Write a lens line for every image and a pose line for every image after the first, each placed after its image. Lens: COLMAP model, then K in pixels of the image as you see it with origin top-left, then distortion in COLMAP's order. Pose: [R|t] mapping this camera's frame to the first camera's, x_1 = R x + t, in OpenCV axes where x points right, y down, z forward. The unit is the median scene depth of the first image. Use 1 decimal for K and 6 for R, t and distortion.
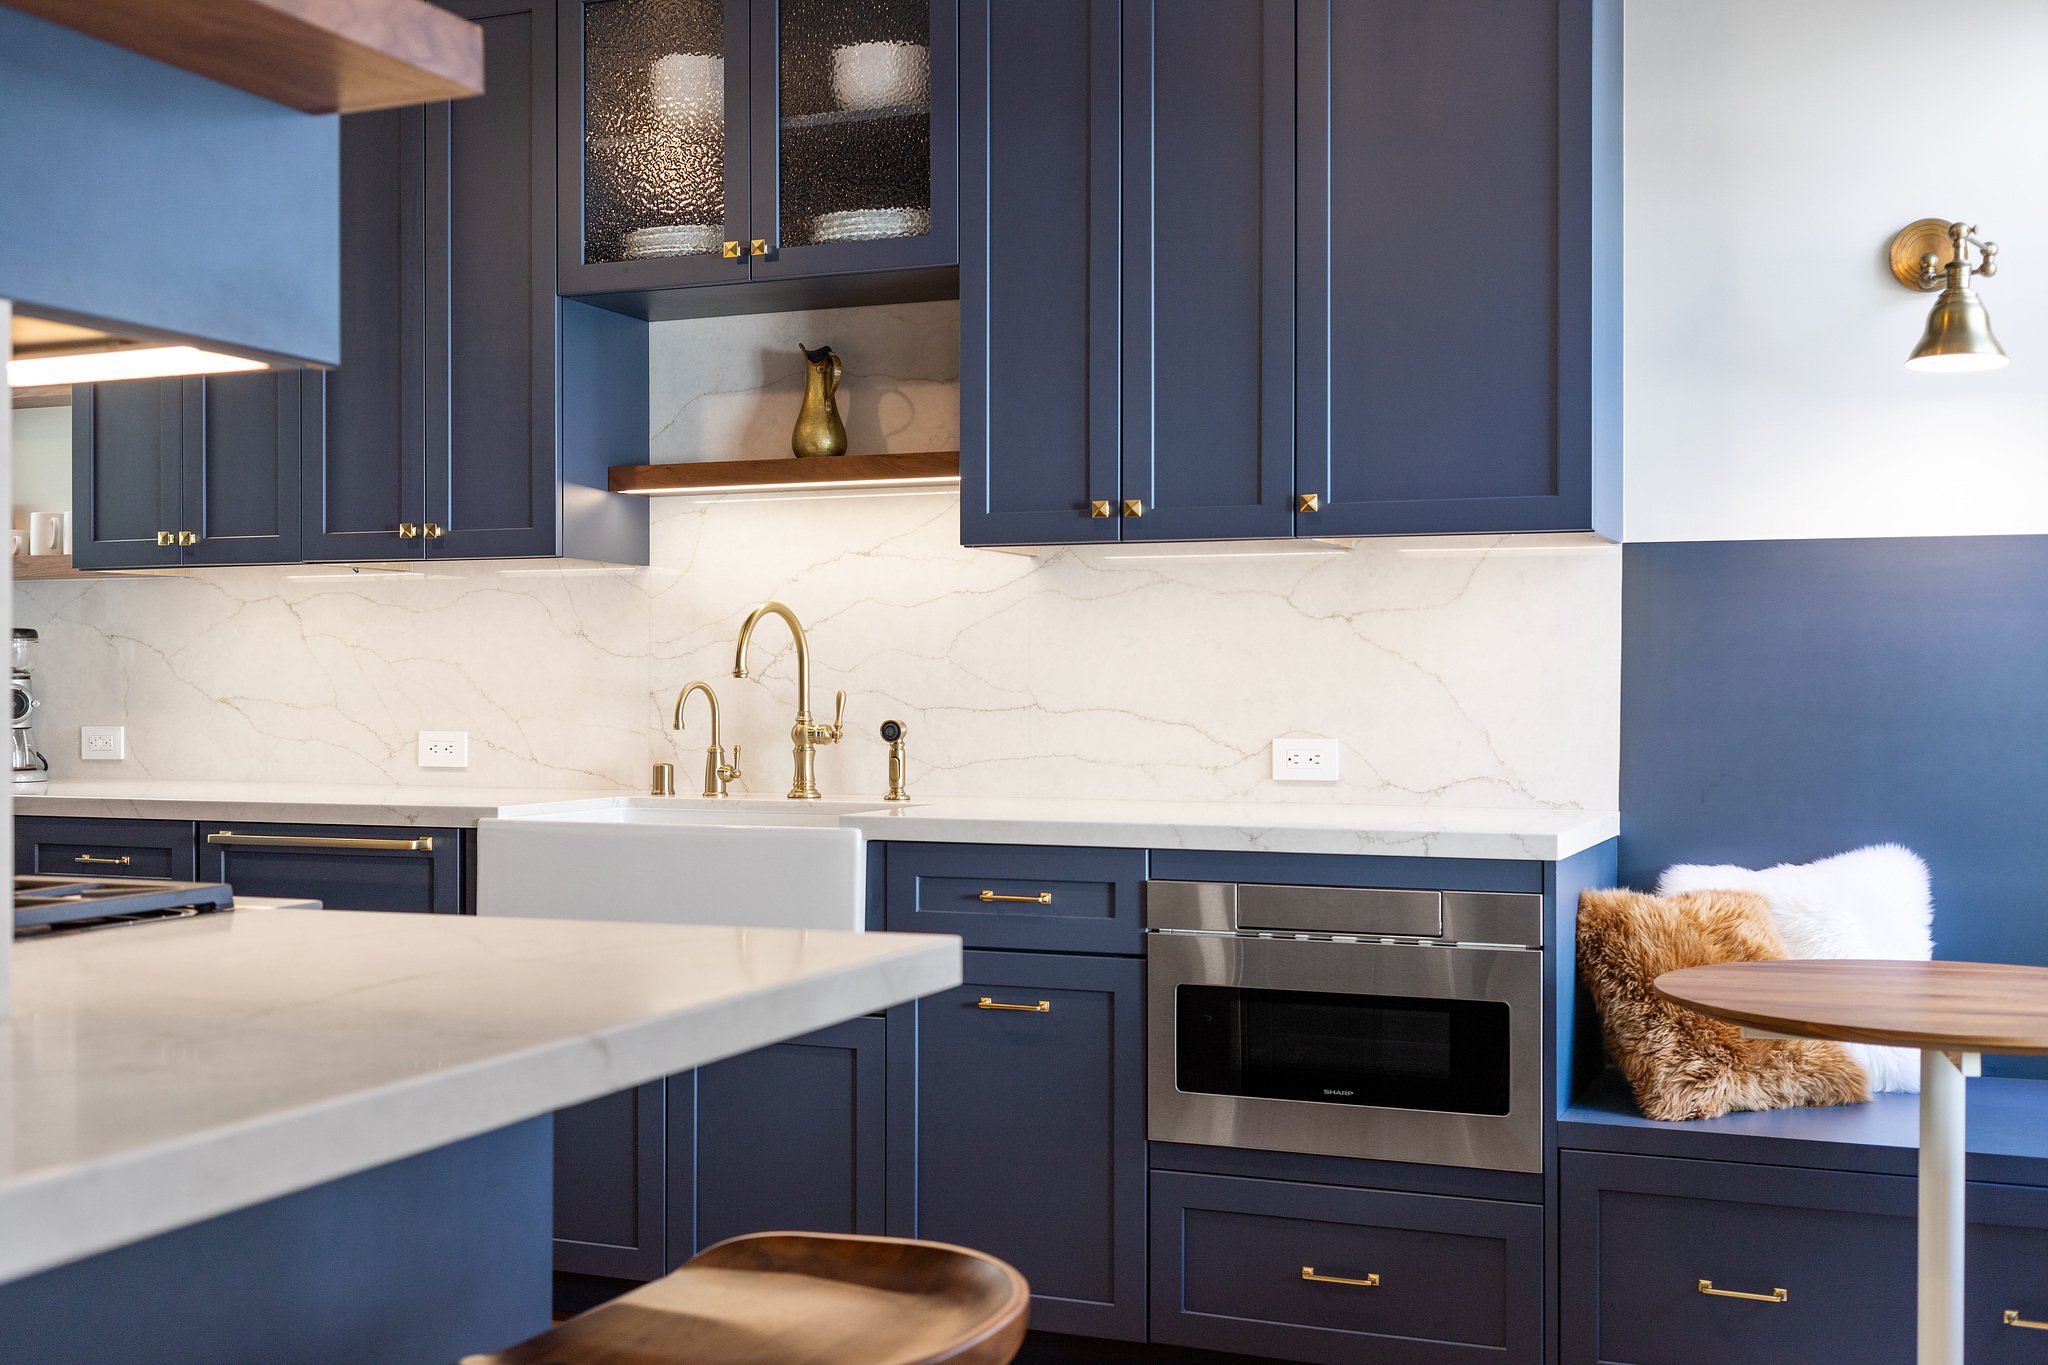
lens RADIAL K [[2244.3, 0, 982.3], [0, 2244.3, 692.4], [0, 0, 1]] dist [-0.010121, 0.000000]
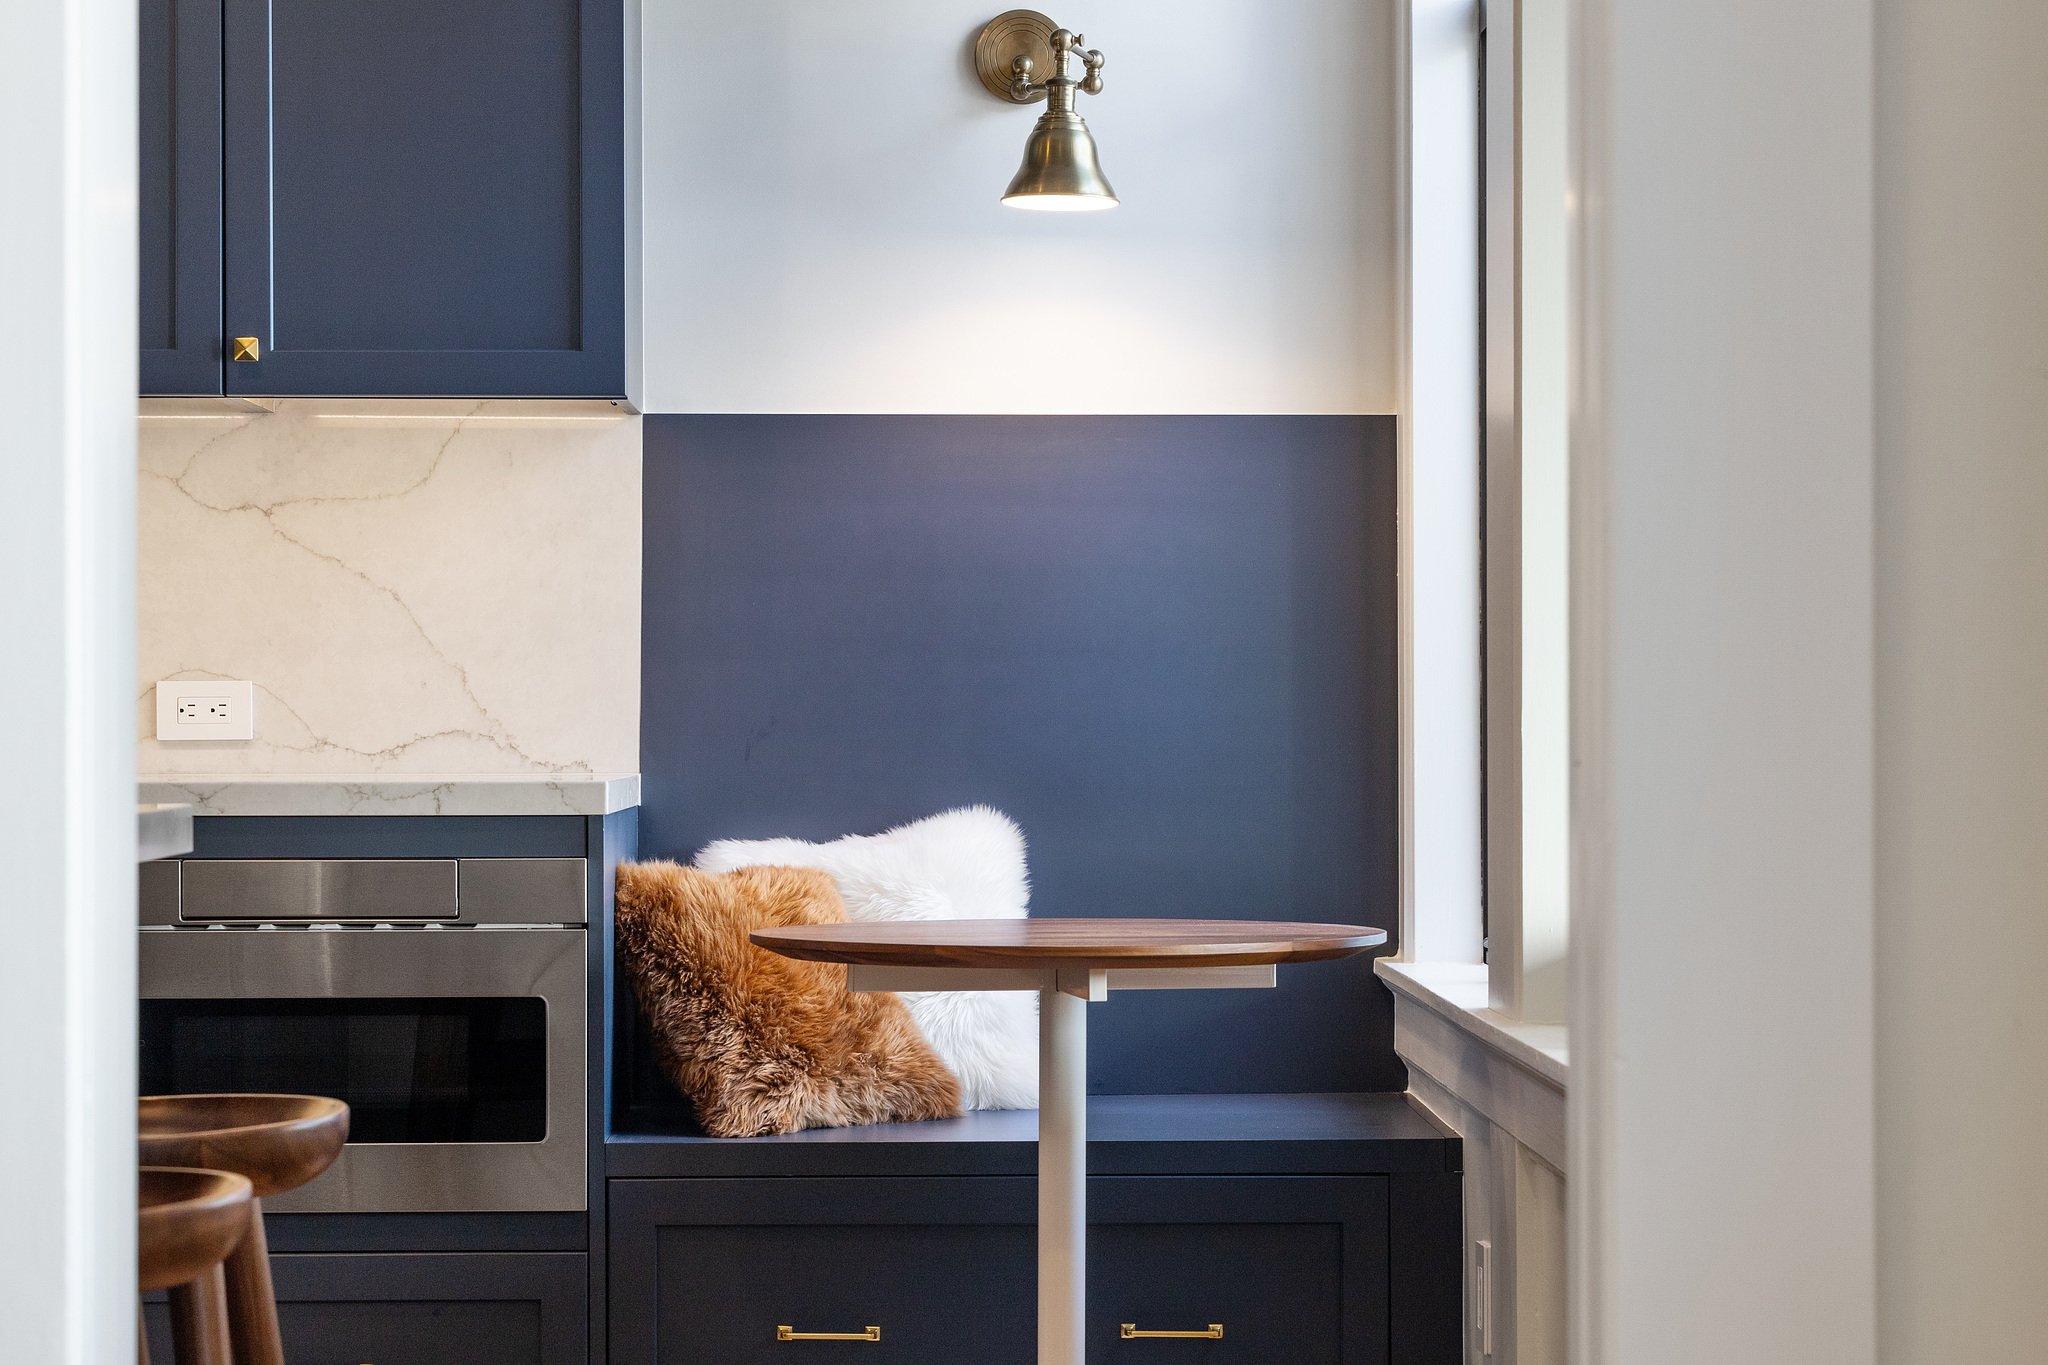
lens RADIAL K [[4138.3, 0, 1025.6], [0, 4138.3, 687.7], [0, 0, 1]] dist [0.080565, 0.000000]
pose [[0.913716, -0.002957, 0.406343, -0.171585], [0.001802, 0.999993, 0.003224, 0.021785], [-0.406349, -0.002214, 0.913715, -0.337313]]
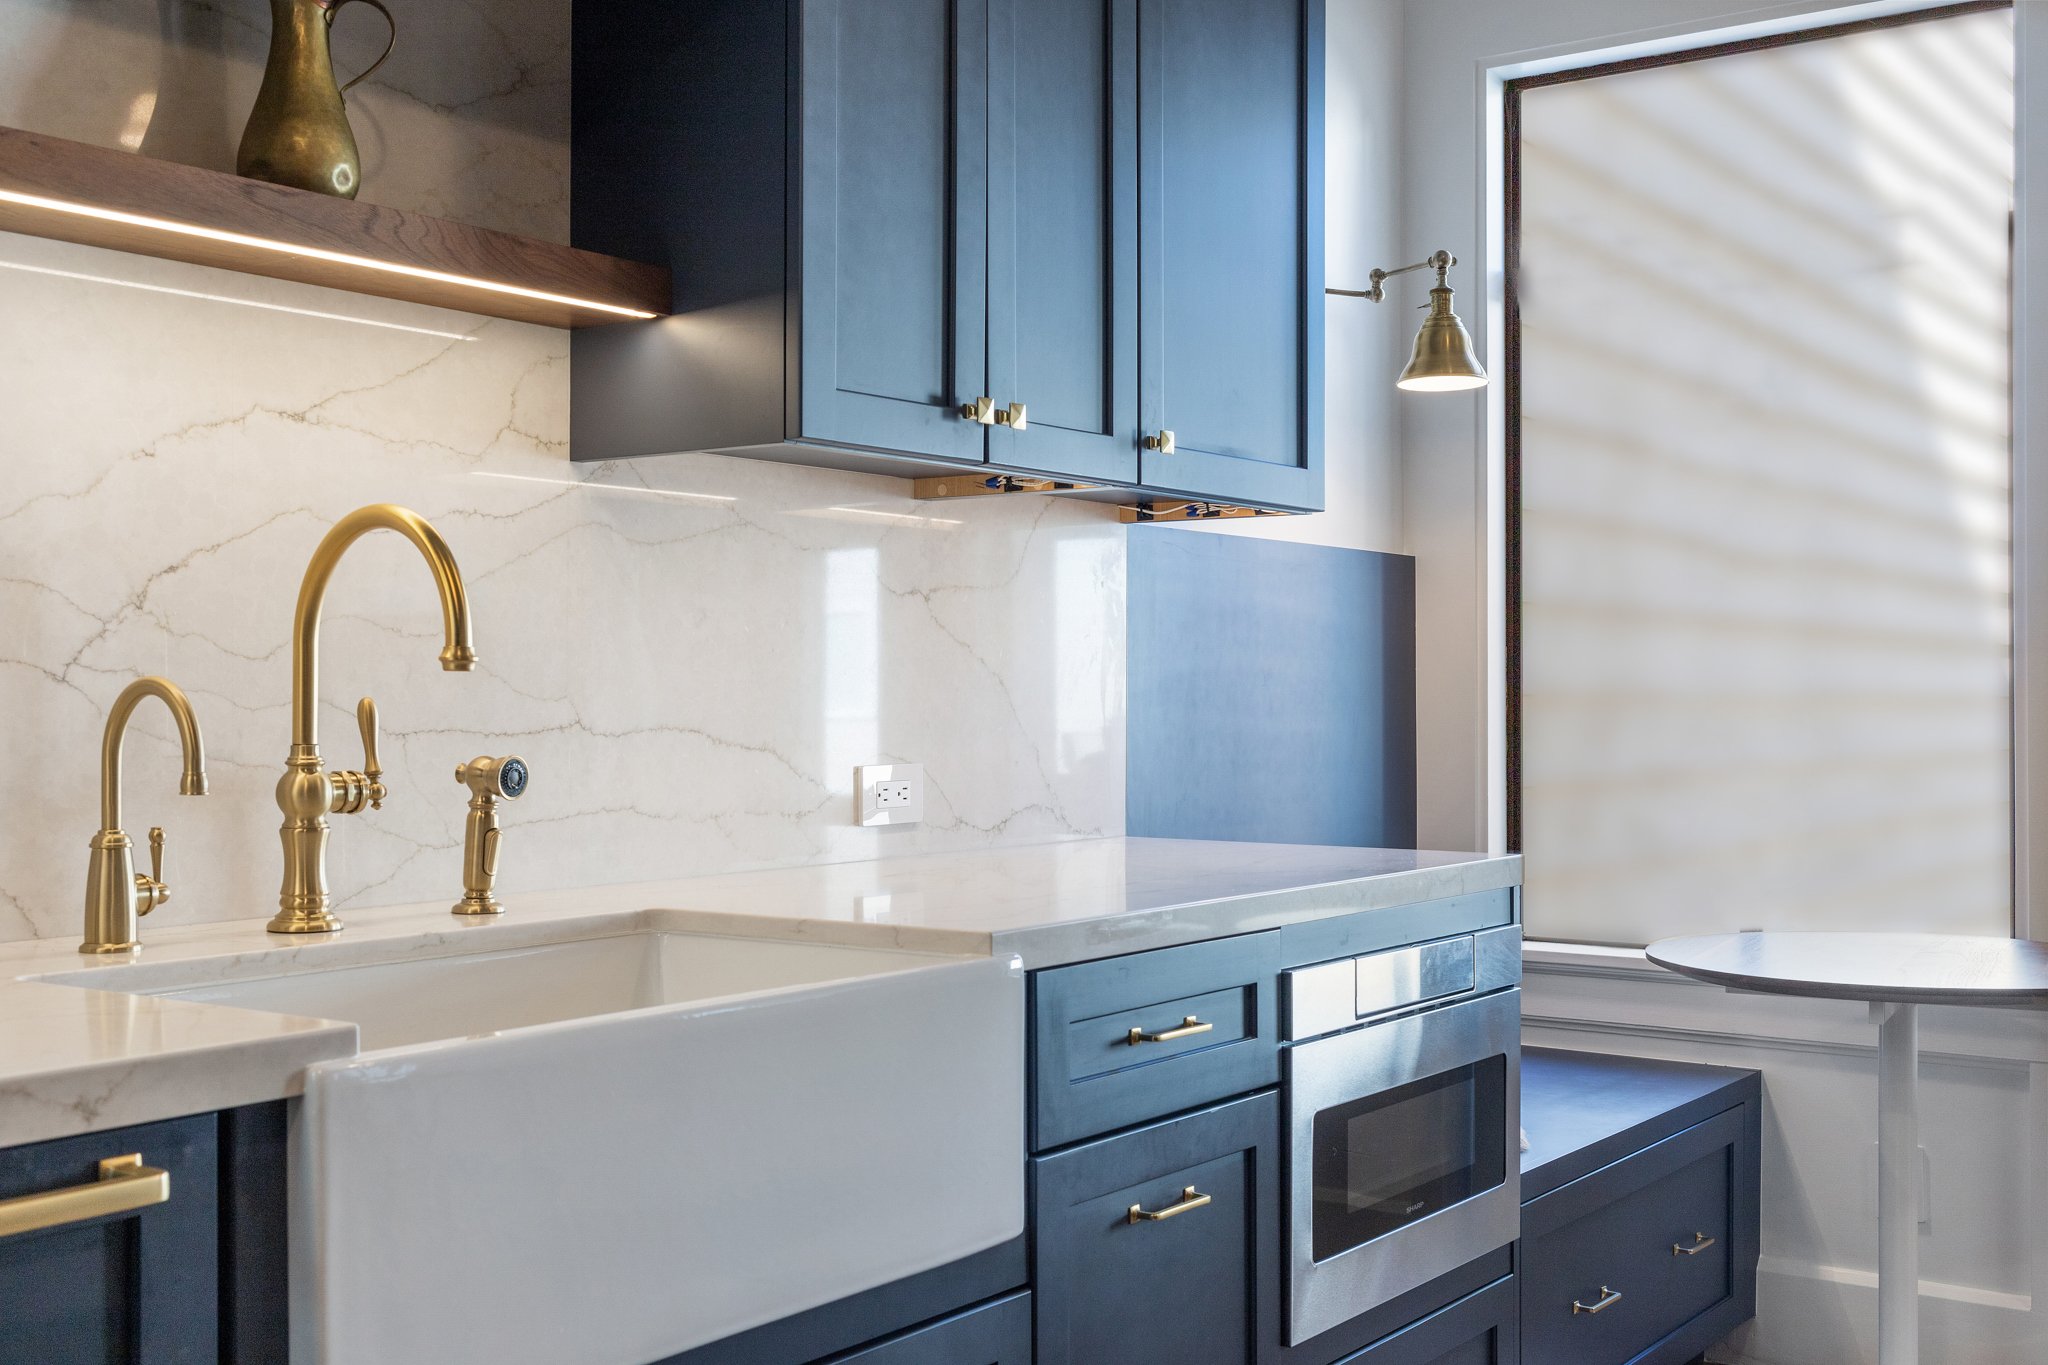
lens RADIAL K [[2244.3, 0, 983.1], [0, 2244.3, 694.4], [0, 0, 1]] dist [-0.010121, 0.000000]
pose [[0.229212, -0.000597, 0.973376, -0.609685], [0.004652, 0.999989, -0.000483, -0.001042], [-0.973365, 0.004639, 0.229212, 0.928658]]
